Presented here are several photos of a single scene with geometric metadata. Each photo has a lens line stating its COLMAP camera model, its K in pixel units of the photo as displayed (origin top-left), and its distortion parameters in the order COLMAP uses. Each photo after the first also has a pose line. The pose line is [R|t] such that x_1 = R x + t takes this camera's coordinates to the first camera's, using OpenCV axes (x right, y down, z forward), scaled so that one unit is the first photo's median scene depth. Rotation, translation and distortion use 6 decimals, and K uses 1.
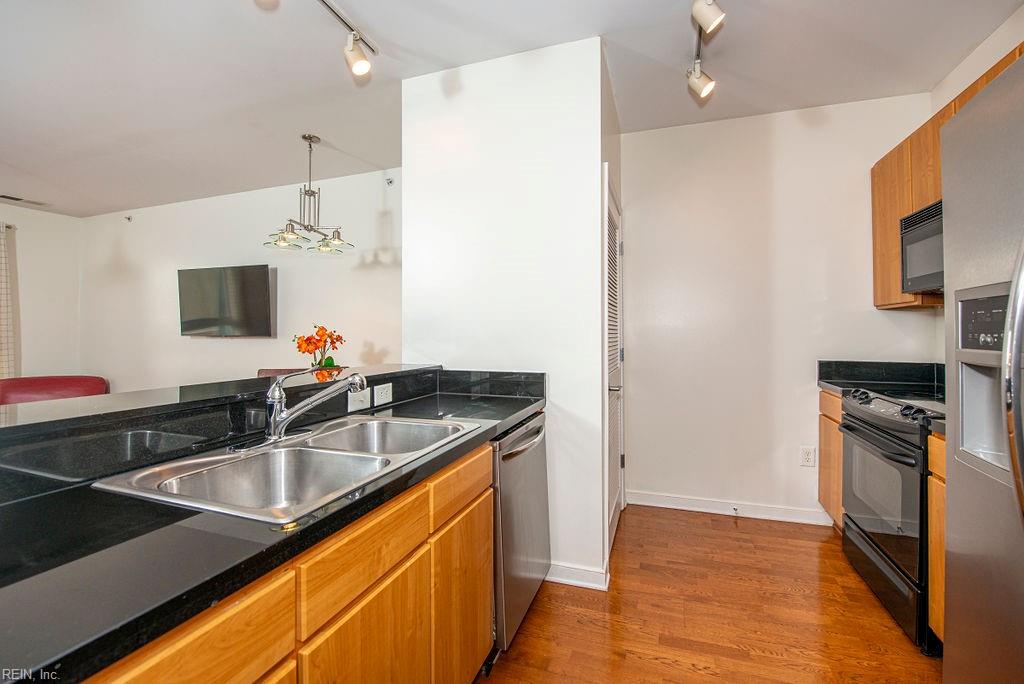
lens RADIAL K [[421.6, 0, 526.2], [0, 421.6, 333.3], [0, 0, 1]] dist [-0.022601, -0.000190]
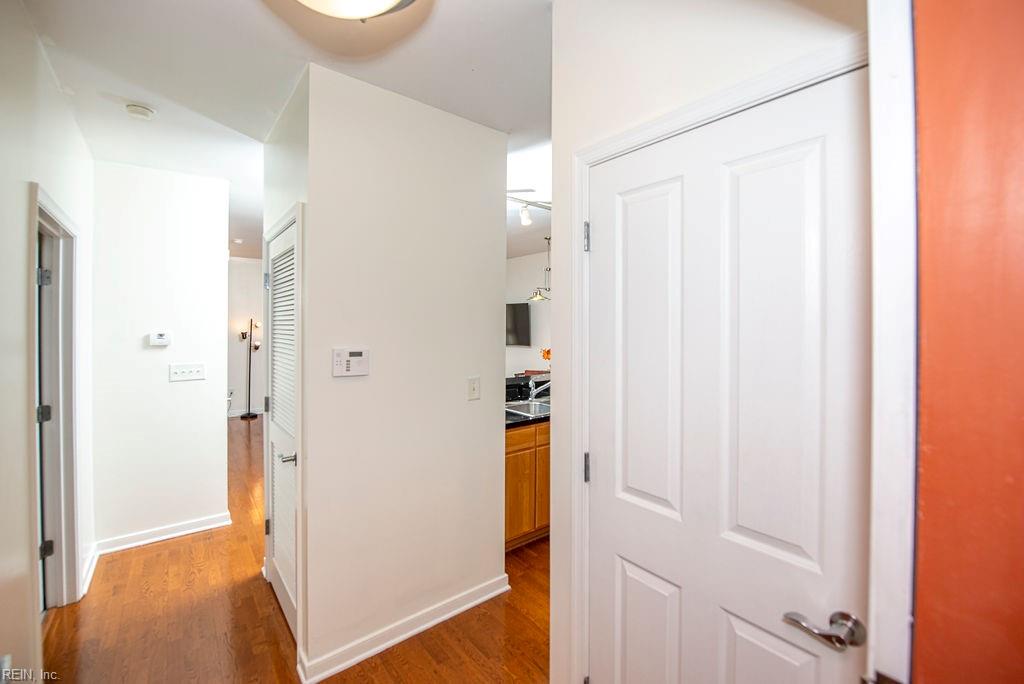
lens RADIAL K [[434.8, 0, 515.1], [0, 434.8, 328.8], [0, 0, 1]] dist [-0.011199, -0.000018]
pose [[0.835882, 0.001845, -0.548906, 0.583386], [0.004689, 0.999934, 0.010503, -0.162297], [0.548889, -0.011353, 0.835818, -0.960461]]
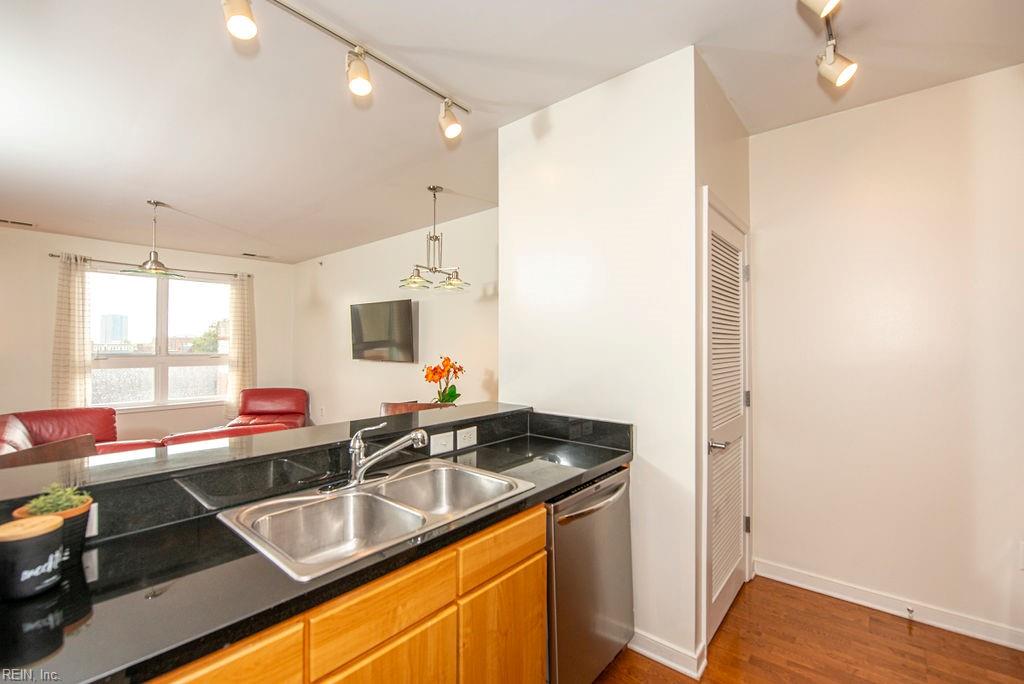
lens RADIAL K [[433.6, 0, 512.0], [0, 433.6, 342.0], [0, 0, 1]] dist [-0.021184, -0.000504]
pose [[0.925264, -0.002030, -0.379318, 0.170480], [0.000860, 0.999994, -0.003254, -0.087916], [0.379323, 0.002685, 0.925261, 0.024794]]
